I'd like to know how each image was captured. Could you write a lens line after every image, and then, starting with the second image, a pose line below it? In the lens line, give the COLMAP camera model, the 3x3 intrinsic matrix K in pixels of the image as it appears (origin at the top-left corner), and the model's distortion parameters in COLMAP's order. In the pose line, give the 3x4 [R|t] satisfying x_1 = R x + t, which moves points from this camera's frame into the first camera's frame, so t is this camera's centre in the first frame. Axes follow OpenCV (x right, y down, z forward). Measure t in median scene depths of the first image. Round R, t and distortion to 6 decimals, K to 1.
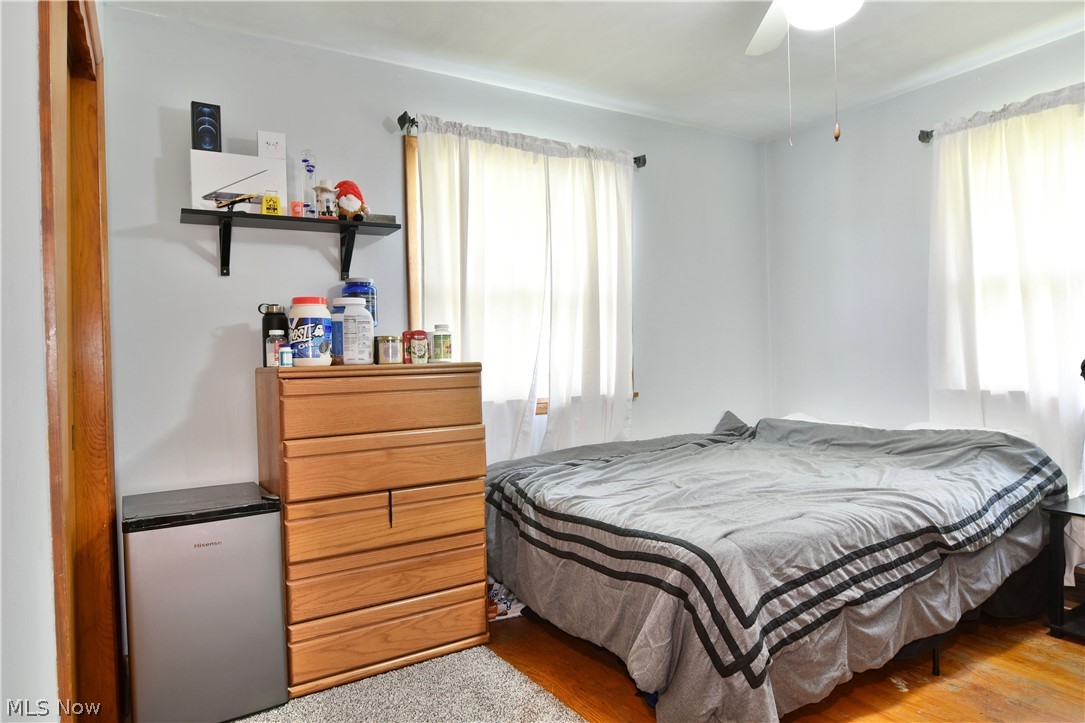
lens RADIAL K [[651.5, 0, 543.4], [0, 651.5, 362.8], [0, 0, 1]] dist [-0.011185, -0.007783]
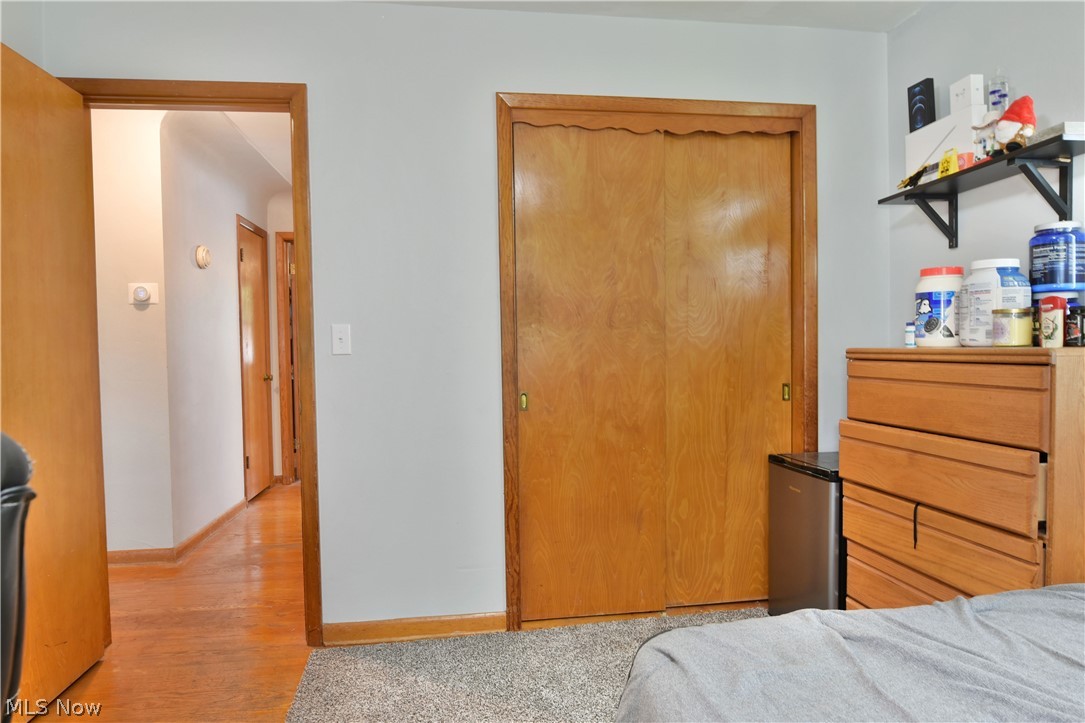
lens RADIAL K [[651.5, 0, 541.5], [0, 651.5, 360.7], [0, 0, 1]] dist [-0.011185, -0.007783]
pose [[-0.394735, 0.056632, -0.917048, 0.668342], [0.023920, 0.998394, 0.051359, -0.034201], [0.918484, -0.001663, -0.395455, 0.872571]]
